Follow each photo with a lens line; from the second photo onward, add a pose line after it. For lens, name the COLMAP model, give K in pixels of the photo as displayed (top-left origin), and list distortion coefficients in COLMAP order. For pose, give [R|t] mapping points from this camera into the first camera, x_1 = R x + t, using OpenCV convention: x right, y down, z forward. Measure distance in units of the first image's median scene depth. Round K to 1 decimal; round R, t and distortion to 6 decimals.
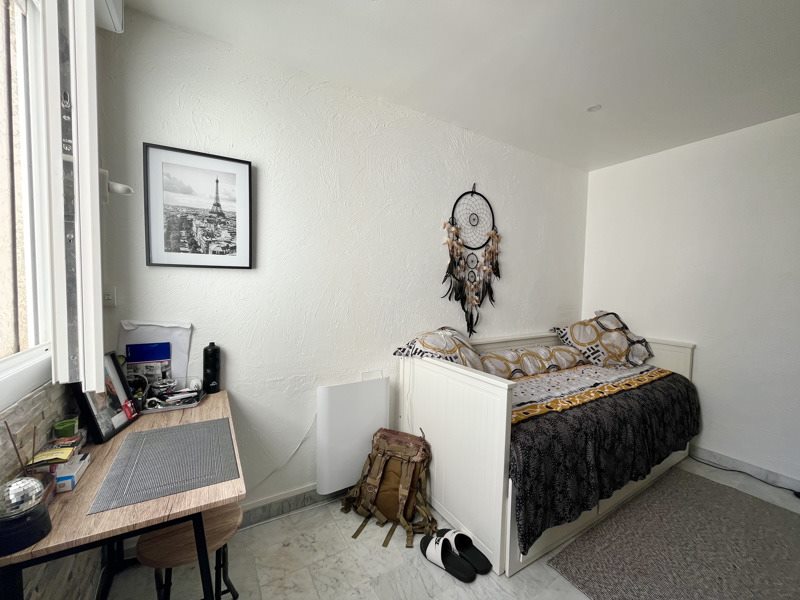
lens RADIAL K [[323.0, 0, 400.0], [0, 323.0, 300.0], [0, 0, 1]] dist [0.000004, 0.000008]
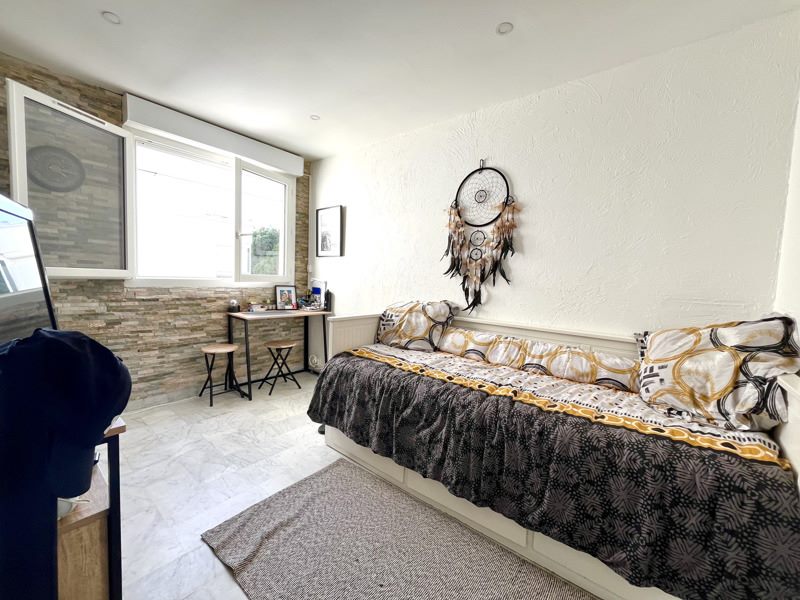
lens RADIAL K [[323.0, 0, 400.0], [0, 323.0, 300.0], [0, 0, 1]] dist [0.000004, 0.000008]
pose [[0.340465, 0.064270, -0.938058, 1.100068], [-0.076971, 0.996218, 0.040318, 0.047491], [0.937101, 0.058476, 0.344124, 0.446367]]
